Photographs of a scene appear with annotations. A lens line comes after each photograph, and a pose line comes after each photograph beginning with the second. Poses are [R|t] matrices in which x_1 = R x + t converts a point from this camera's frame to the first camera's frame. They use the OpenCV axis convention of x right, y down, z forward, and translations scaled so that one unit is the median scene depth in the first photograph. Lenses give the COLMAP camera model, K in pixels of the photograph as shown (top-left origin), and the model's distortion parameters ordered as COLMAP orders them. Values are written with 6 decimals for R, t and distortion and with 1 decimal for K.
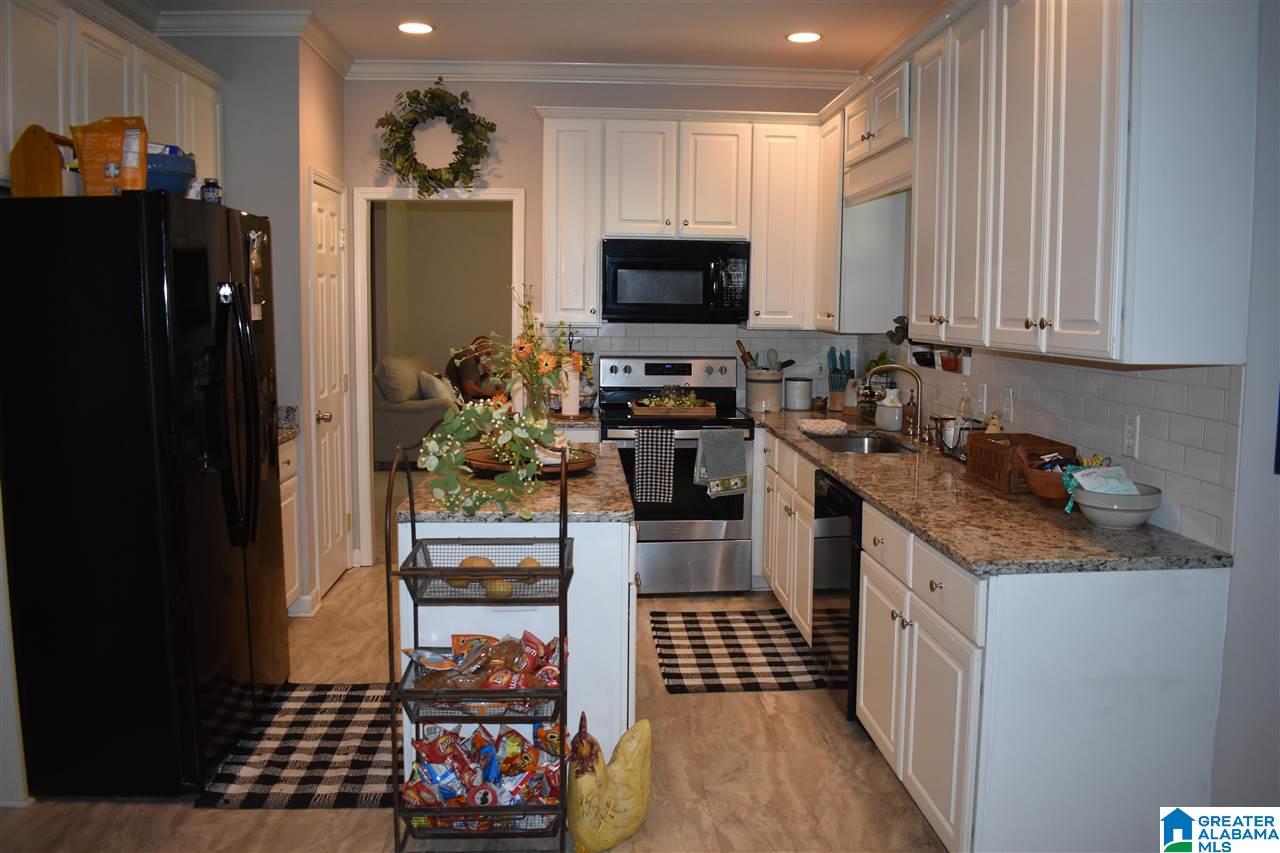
lens RADIAL K [[1002.5, 0, 643.6], [0, 1002.5, 417.9], [0, 0, 1]] dist [-0.097441, 0.017777]
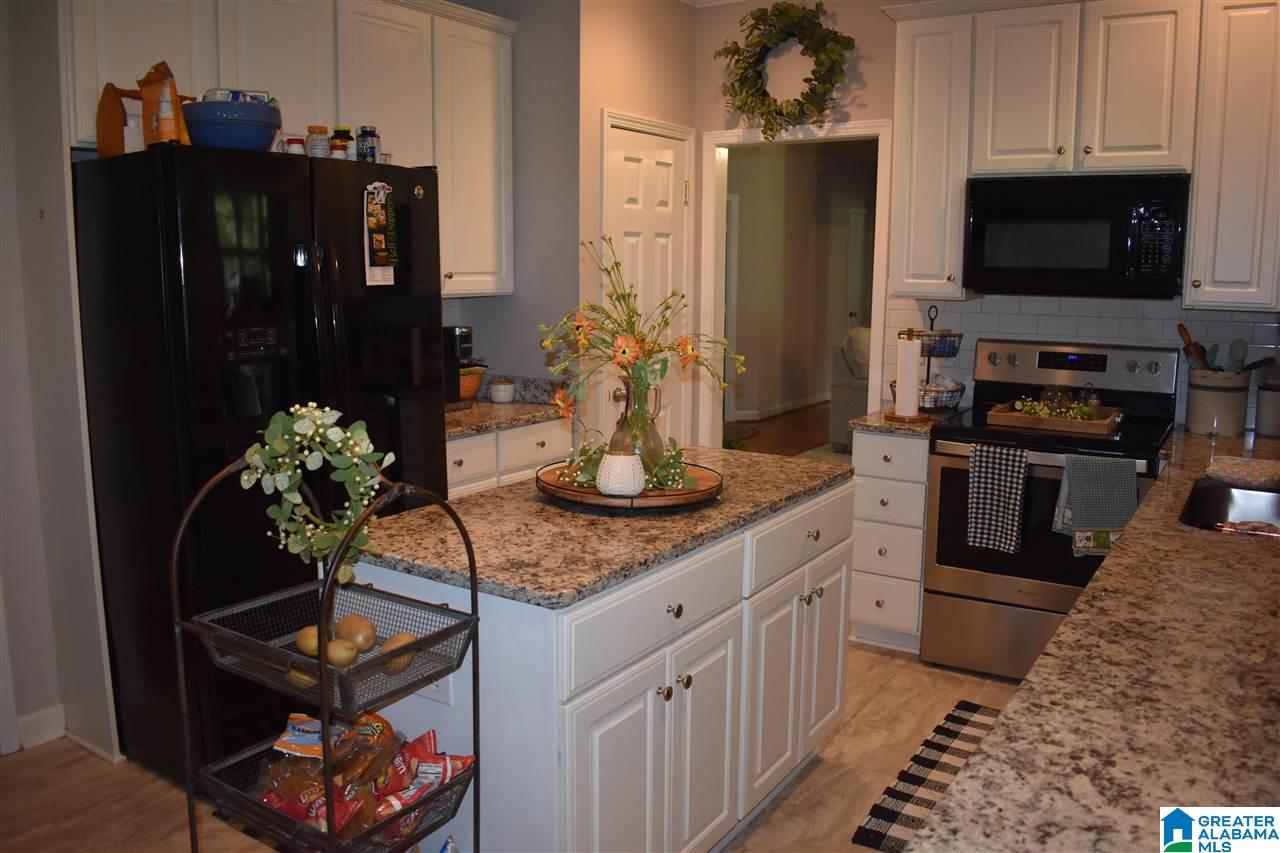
lens RADIAL K [[1002.5, 0, 643.6], [0, 1002.5, 417.9], [0, 0, 1]] dist [-0.097441, 0.017777]
pose [[0.800294, 0.084972, -0.593556, 0.209675], [-0.064809, 0.996367, 0.055255, -0.029351], [0.596095, -0.005753, 0.802893, 0.277753]]
